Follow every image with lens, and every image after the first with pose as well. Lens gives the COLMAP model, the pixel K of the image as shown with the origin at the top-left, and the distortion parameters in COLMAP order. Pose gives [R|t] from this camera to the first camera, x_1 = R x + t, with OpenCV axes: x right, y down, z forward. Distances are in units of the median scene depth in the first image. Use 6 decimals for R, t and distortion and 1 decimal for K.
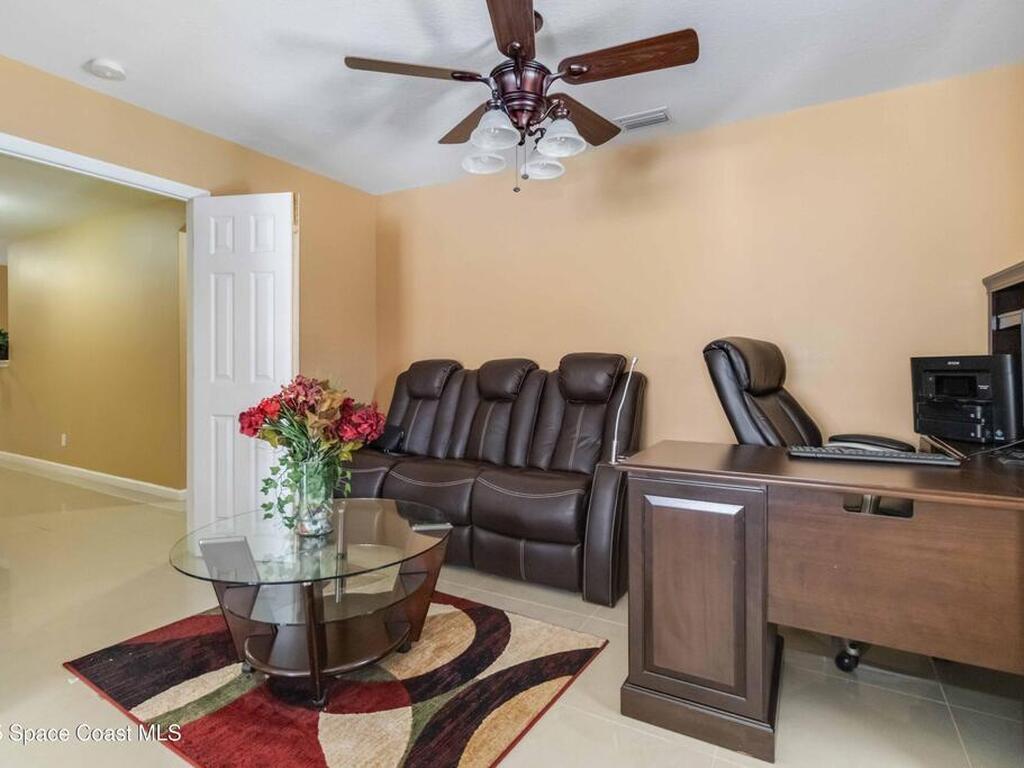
lens RADIAL K [[541.0, 0, 511.3], [0, 541.0, 377.7], [0, 0, 1]] dist [-0.000645, -0.000024]
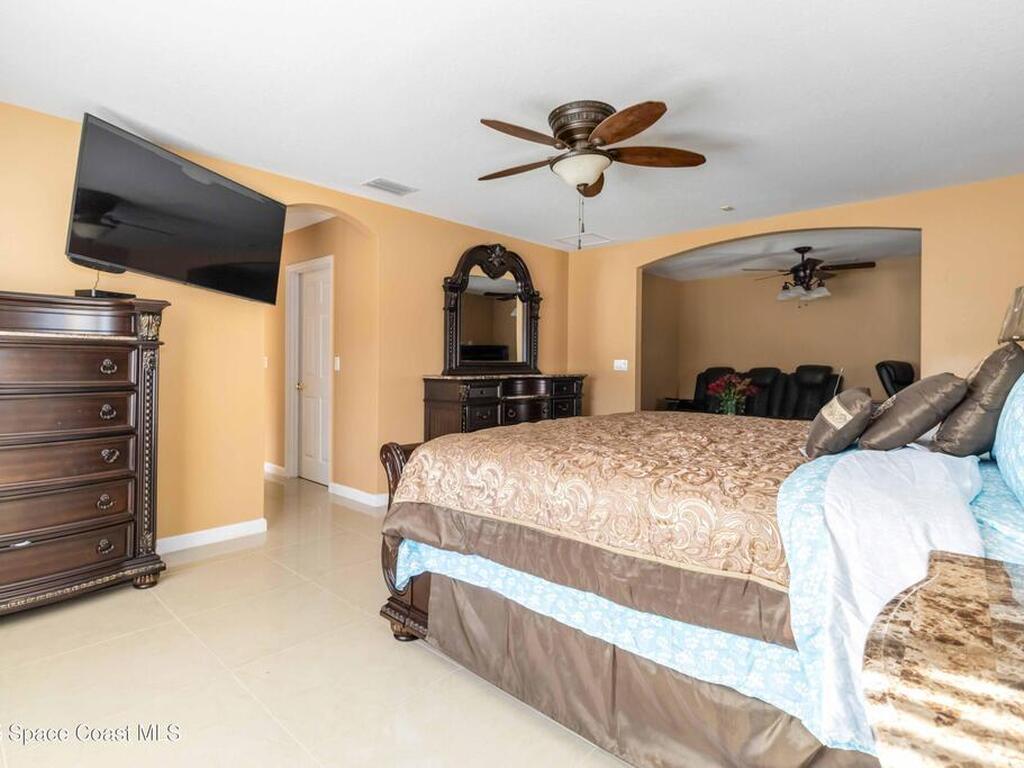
lens RADIAL K [[541.0, 0, 511.4], [0, 541.0, 376.3], [0, 0, 1]] dist [-0.000645, -0.000024]
pose [[0.975542, 0.016636, -0.219181, -0.538353], [-0.017297, 0.999850, -0.001098, 0.020451], [0.219129, 0.004862, 0.975684, -1.320635]]
